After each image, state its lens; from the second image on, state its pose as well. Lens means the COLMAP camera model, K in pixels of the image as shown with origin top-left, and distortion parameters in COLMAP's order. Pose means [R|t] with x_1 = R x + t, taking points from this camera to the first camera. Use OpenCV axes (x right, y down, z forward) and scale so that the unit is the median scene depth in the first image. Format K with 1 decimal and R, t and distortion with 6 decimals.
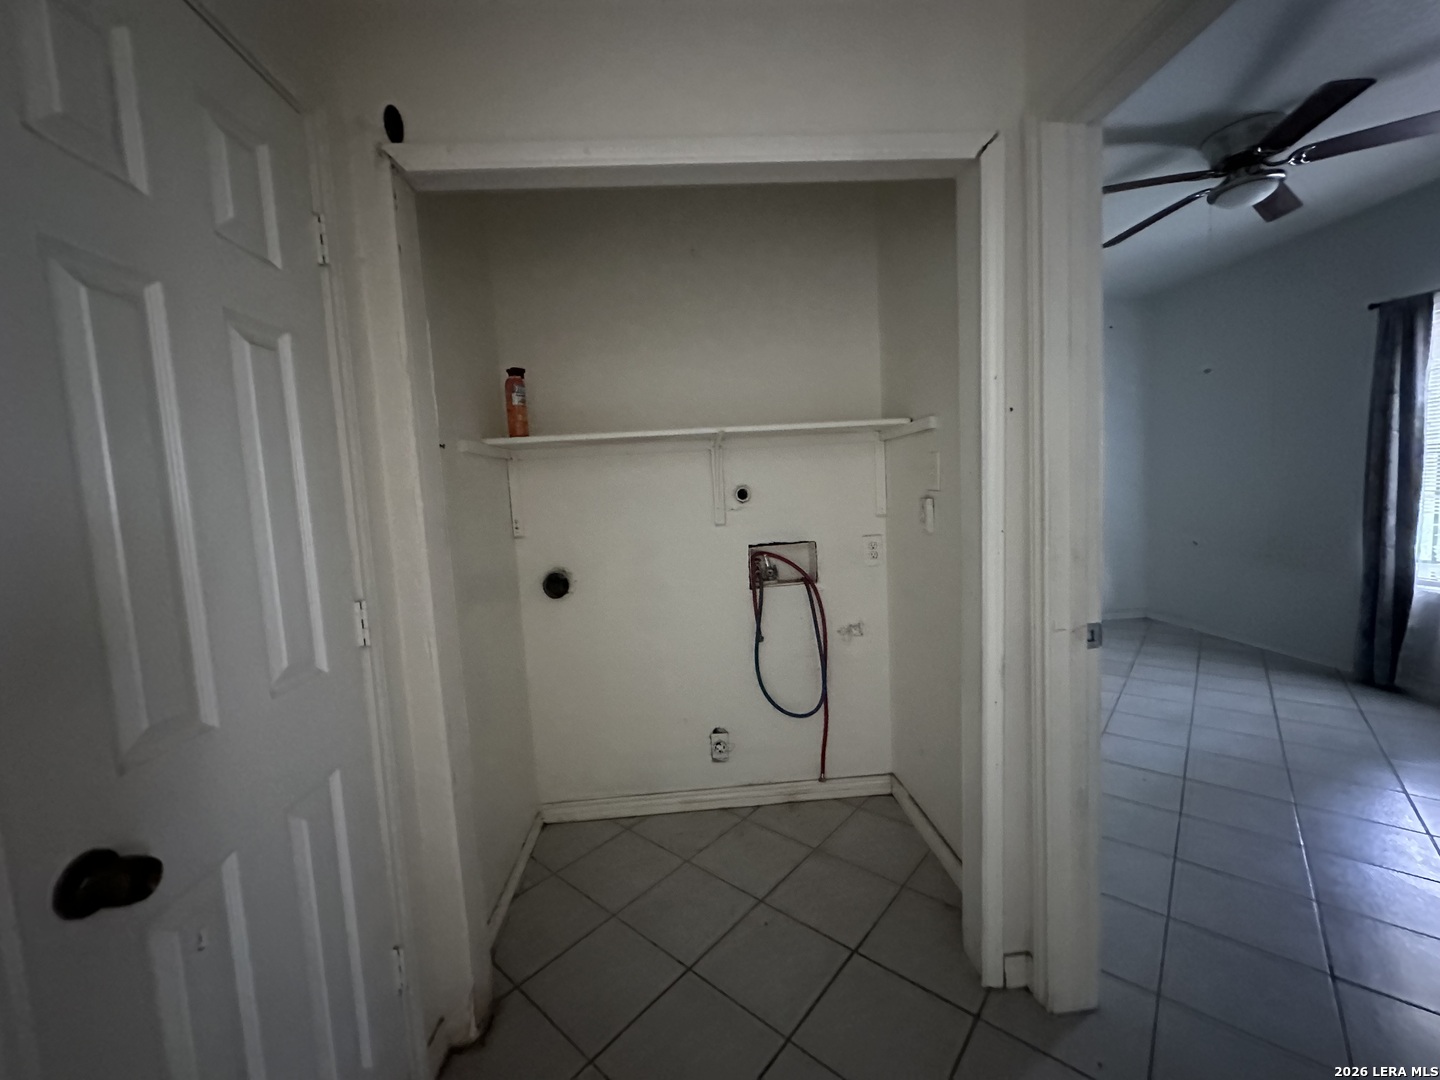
lens RADIAL K [[583.2, 0, 722.9], [0, 583.2, 539.4], [0, 0, 1]] dist [-0.000531, 0.000760]
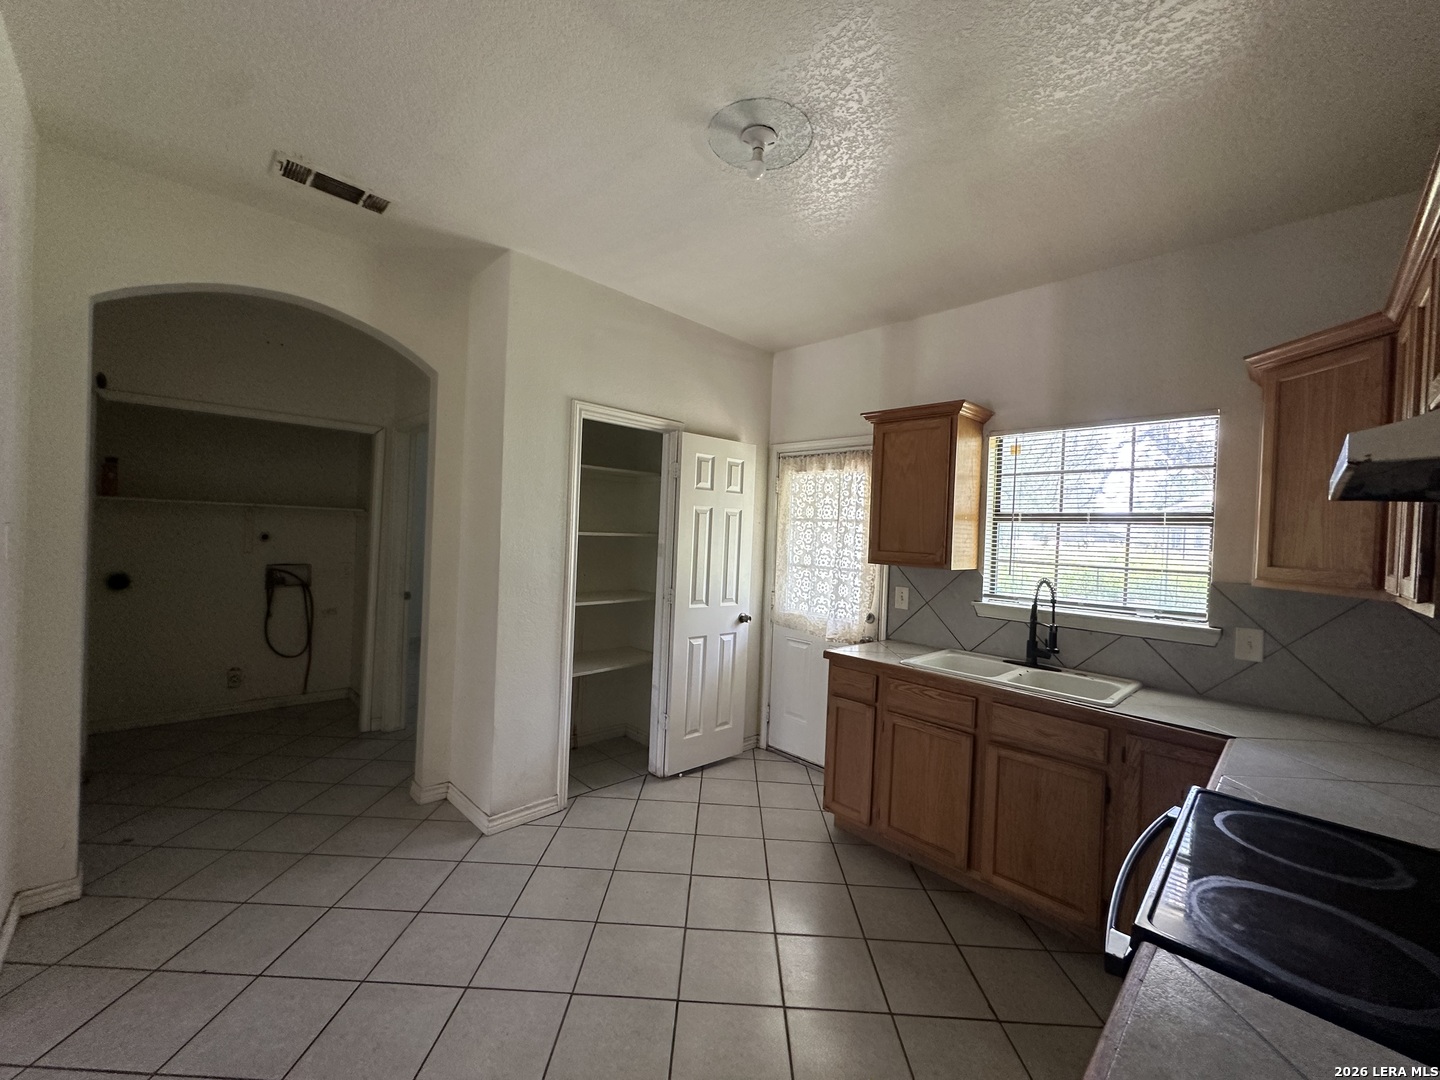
lens RADIAL K [[583.2, 0, 721.8], [0, 583.2, 538.6], [0, 0, 1]] dist [-0.000531, 0.000760]
pose [[0.763970, 0.081527, 0.640081, -0.042093], [-0.026584, 0.995120, -0.095018, 0.063158], [-0.644704, 0.055575, 0.762410, -1.307873]]
